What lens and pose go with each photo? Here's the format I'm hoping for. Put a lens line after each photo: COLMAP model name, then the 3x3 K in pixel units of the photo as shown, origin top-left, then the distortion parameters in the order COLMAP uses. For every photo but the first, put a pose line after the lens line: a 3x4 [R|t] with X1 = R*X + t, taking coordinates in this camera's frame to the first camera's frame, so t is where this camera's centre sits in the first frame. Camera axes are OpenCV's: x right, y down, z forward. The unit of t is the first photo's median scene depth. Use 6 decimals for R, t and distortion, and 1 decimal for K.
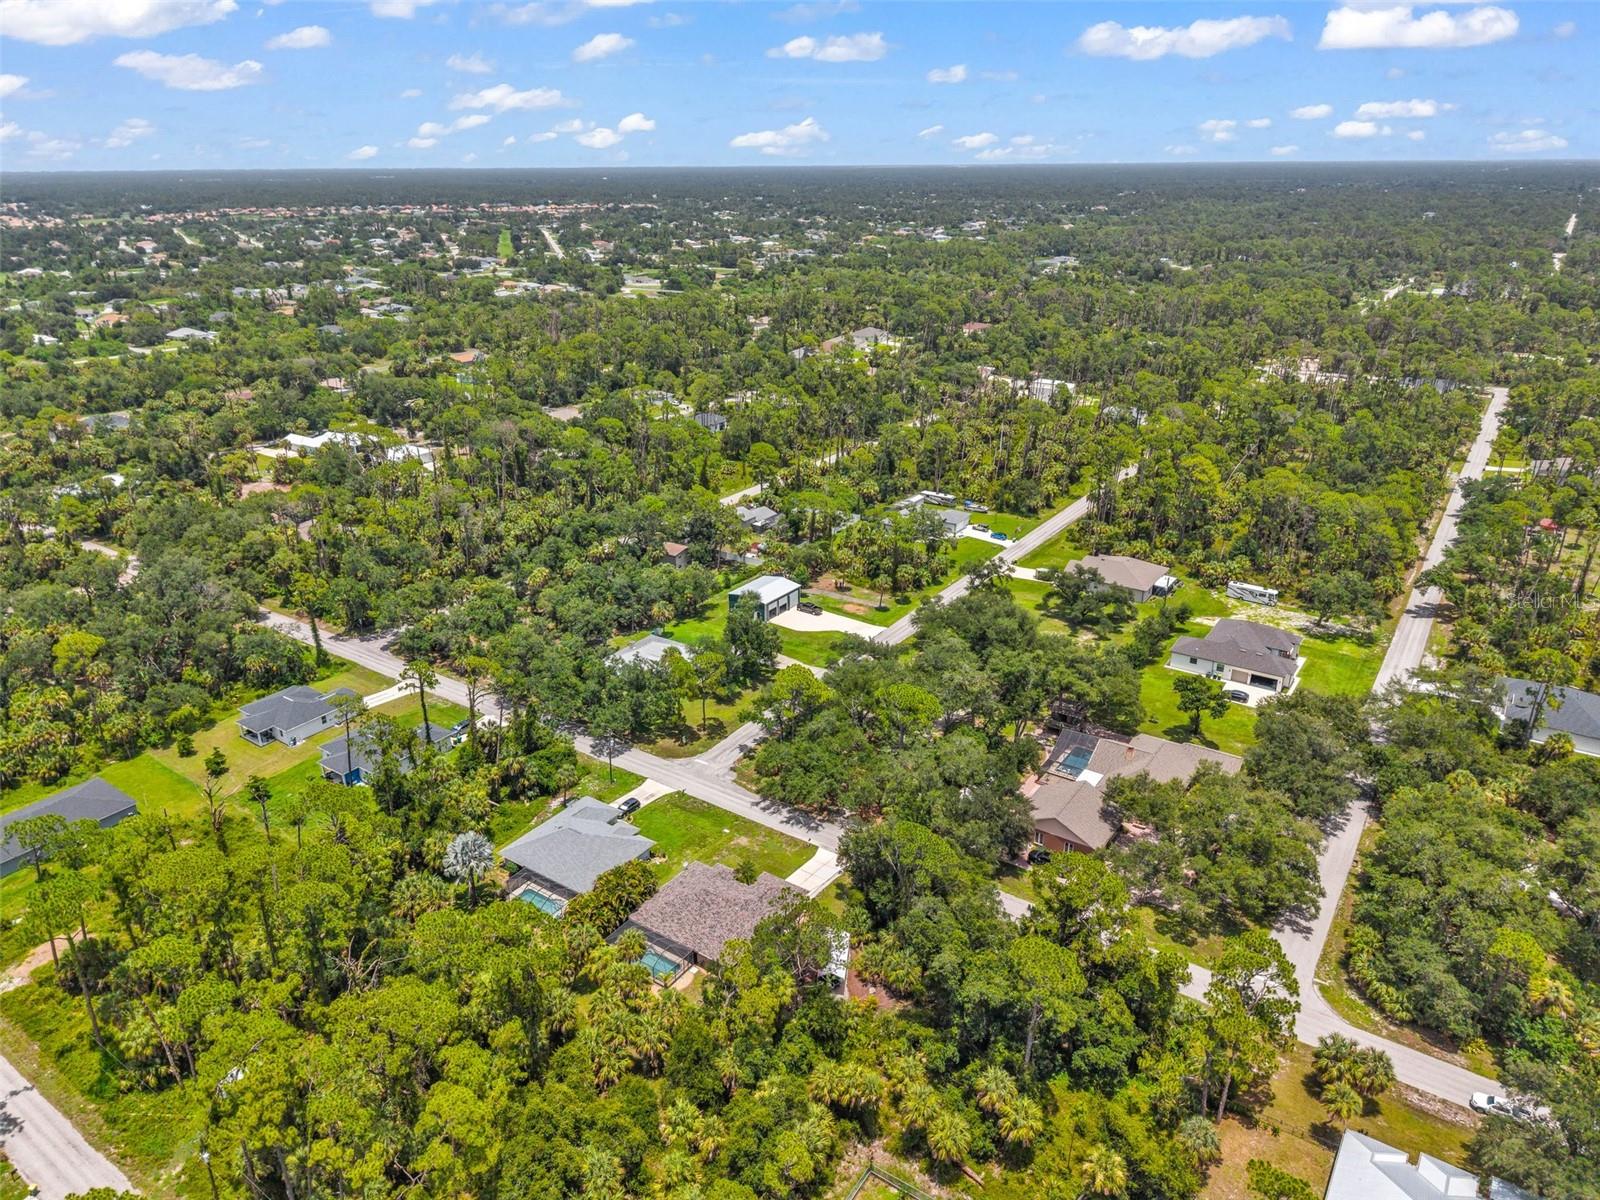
lens RADIAL K [[1042.8, 0, 801.5], [0, 1042.8, 632.0], [0, 0, 1]] dist [0.050397, -0.051234]
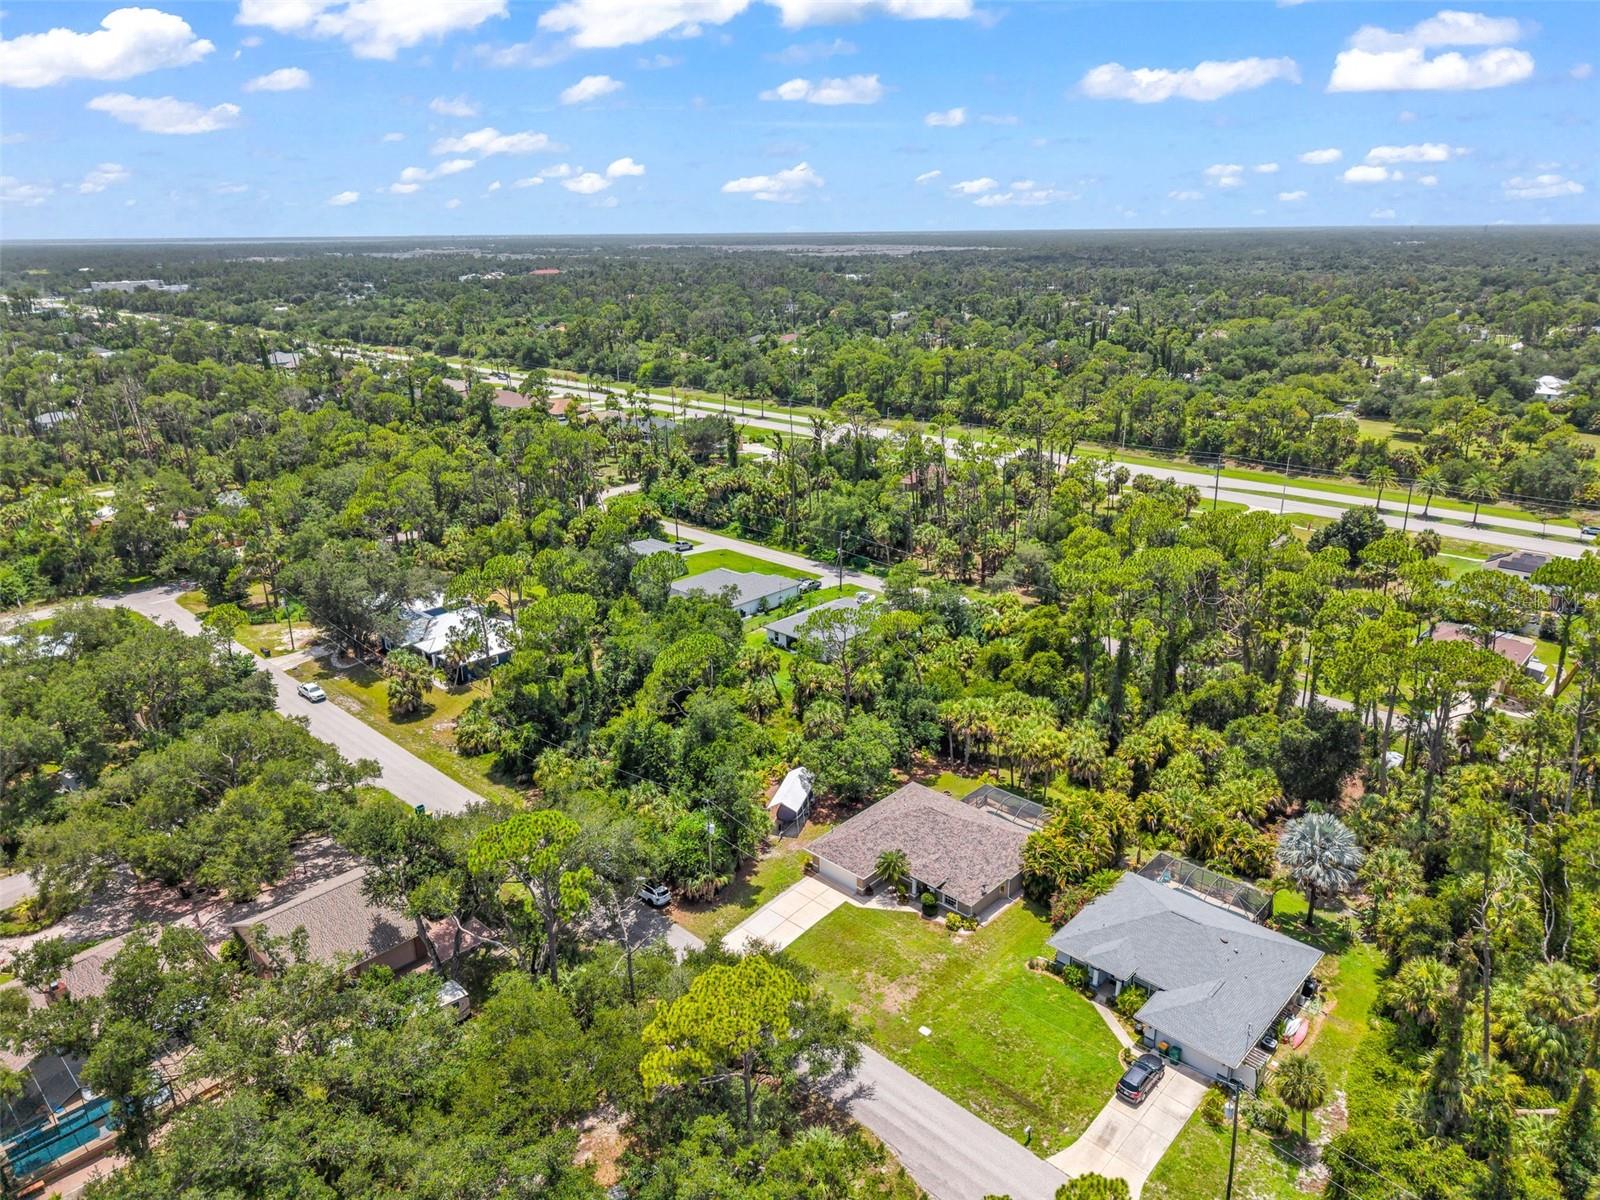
lens RADIAL K [[1071.8, 0, 795.8], [0, 1071.8, 595.9], [0, 0, 1]] dist [0.048448, -0.052309]
pose [[-0.986687, -0.037012, 0.158365, -0.063300], [0.080547, 0.734732, 0.673559, -0.250548], [-0.141286, 0.677347, -0.721969, 0.934332]]
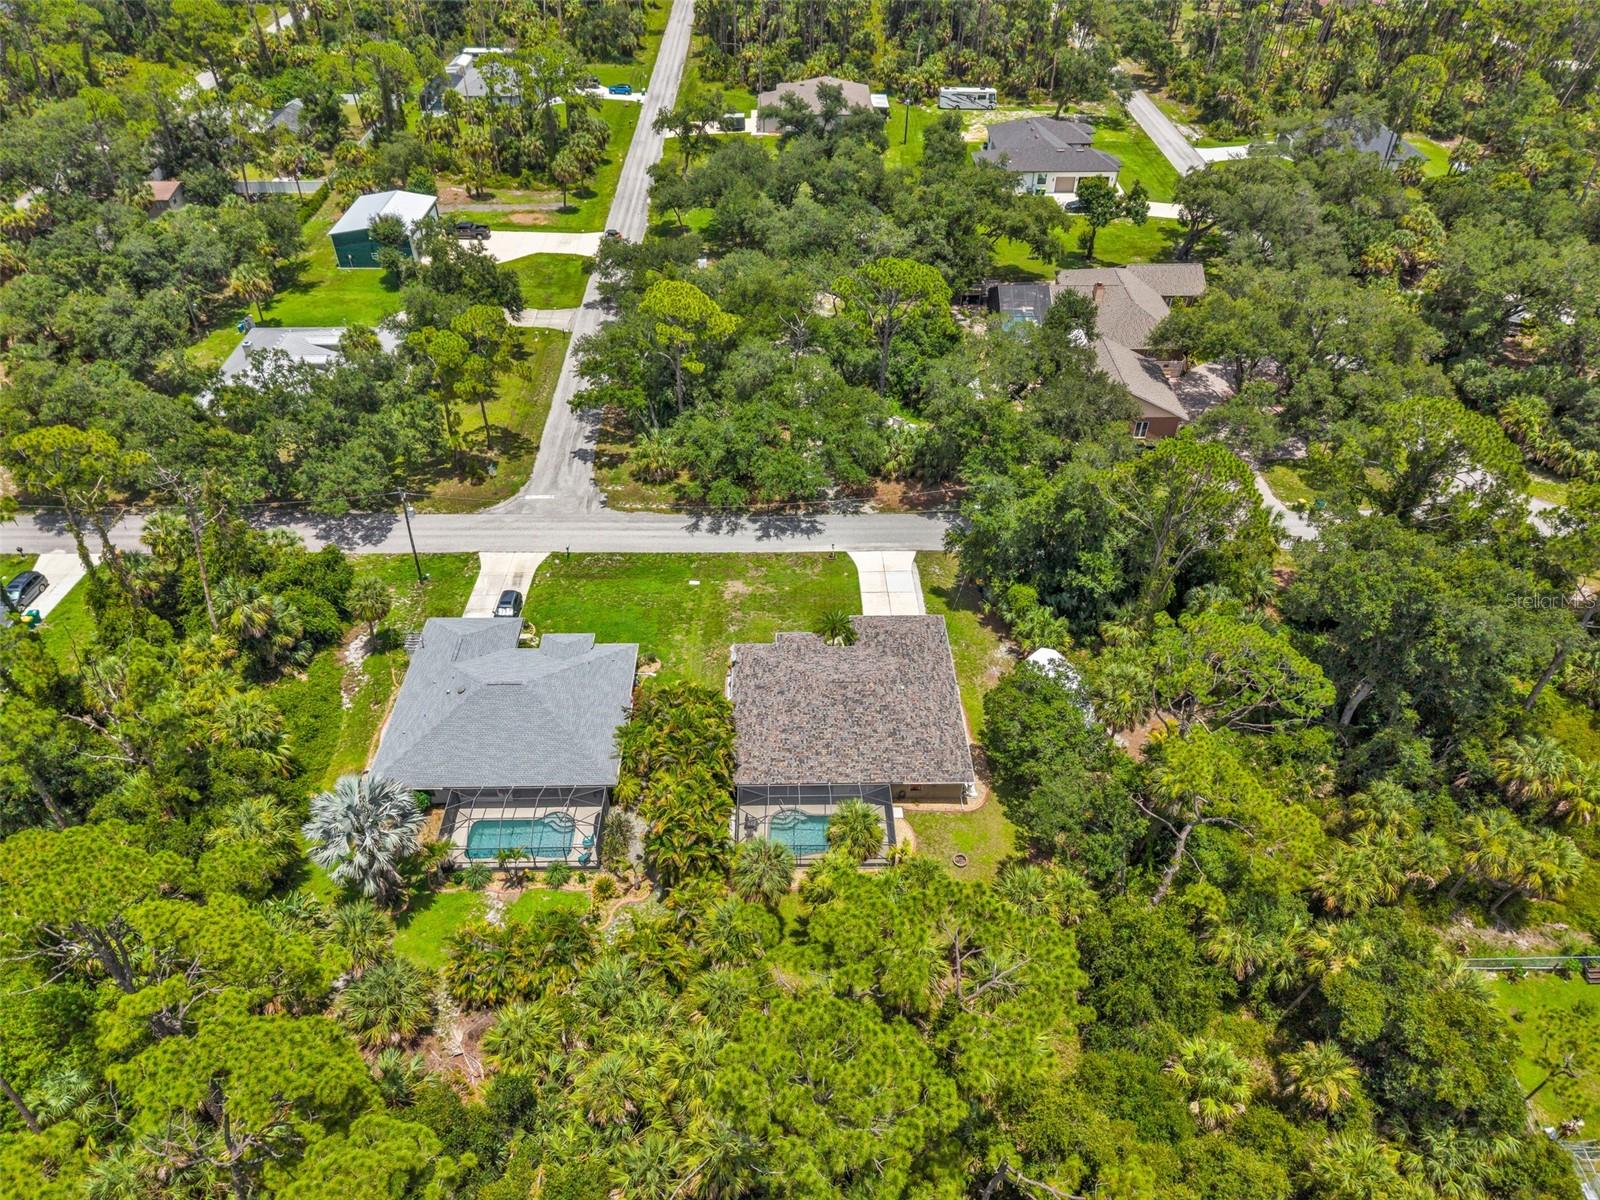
lens RADIAL K [[1071.8, 0, 795.8], [0, 1071.8, 595.9], [0, 0, 1]] dist [0.048448, -0.052309]
pose [[0.817457, -0.366348, 0.444470, -0.221169], [0.227770, 0.914367, 0.334745, 0.005769], [-0.529041, -0.172403, 0.830899, 0.347061]]
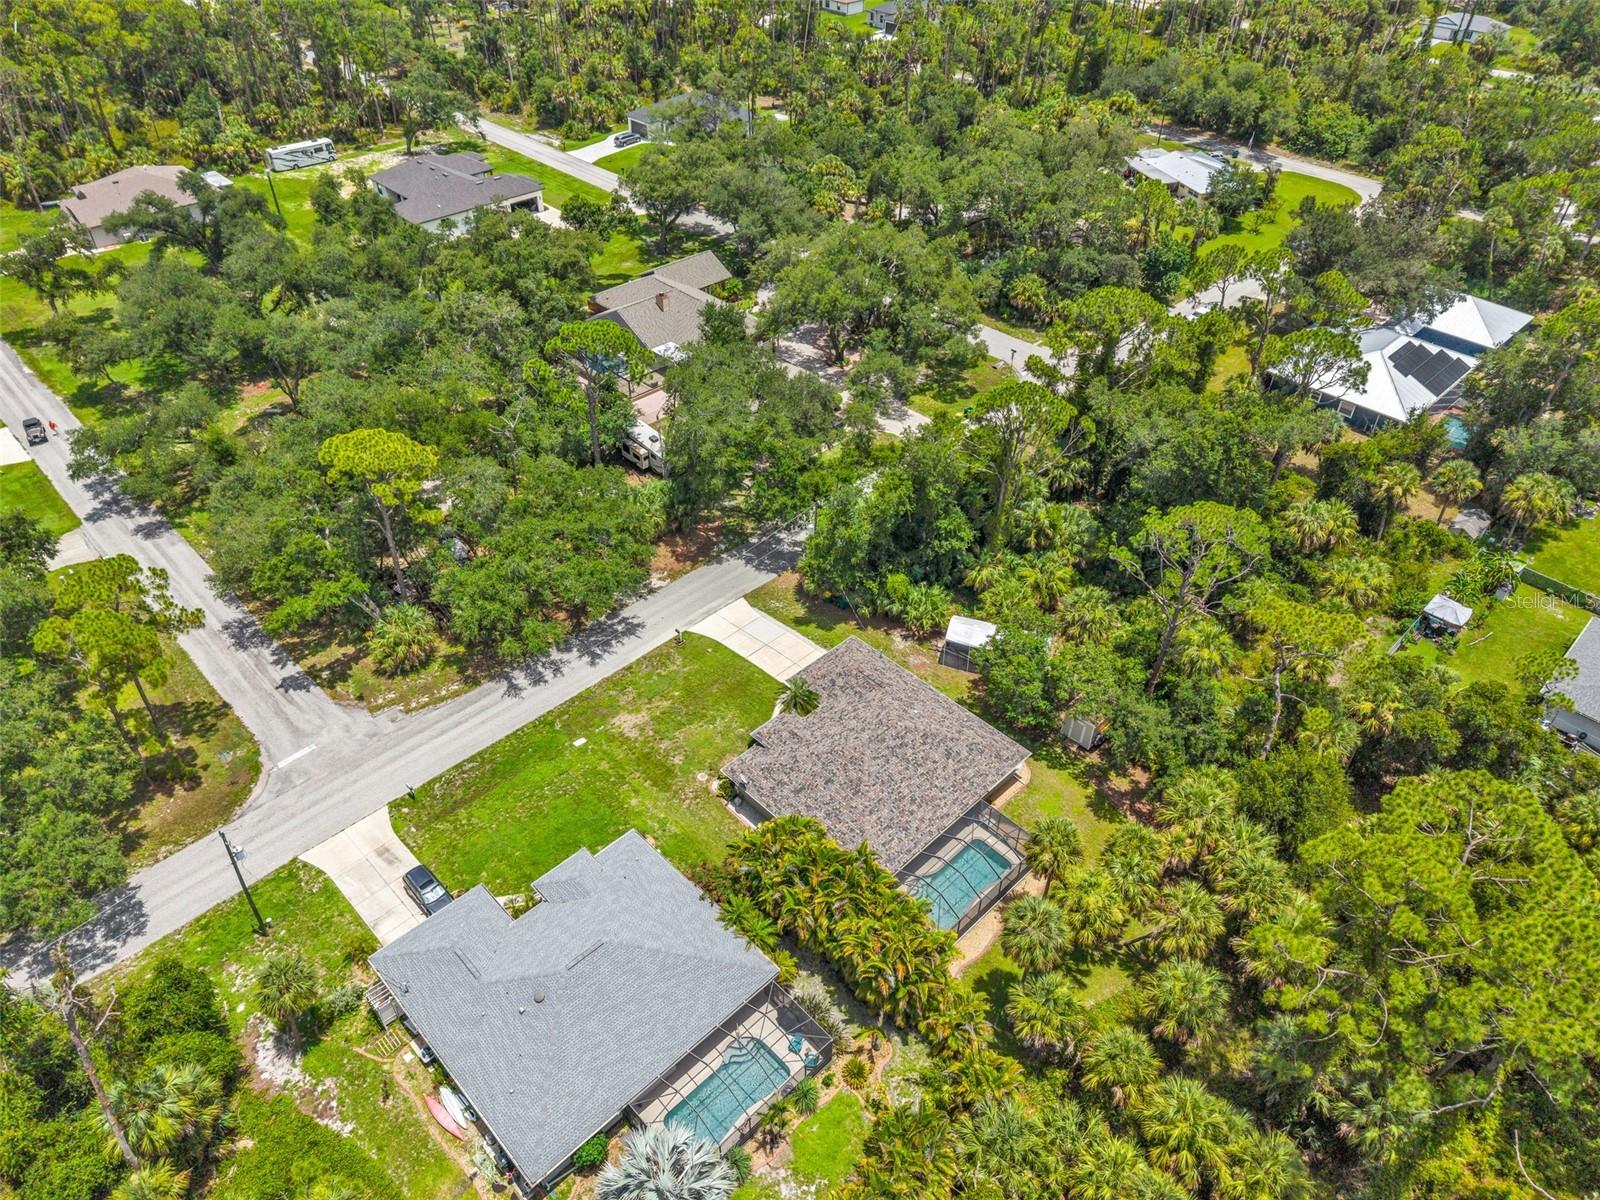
lens RADIAL K [[1071.8, 0, 795.8], [0, 1071.8, 595.9], [0, 0, 1]] dist [0.048448, -0.052309]
pose [[0.200029, -0.620192, 0.758519, -0.298894], [0.389799, 0.760633, 0.519127, -0.068612], [-0.898913, 0.191830, 0.393899, 0.514508]]
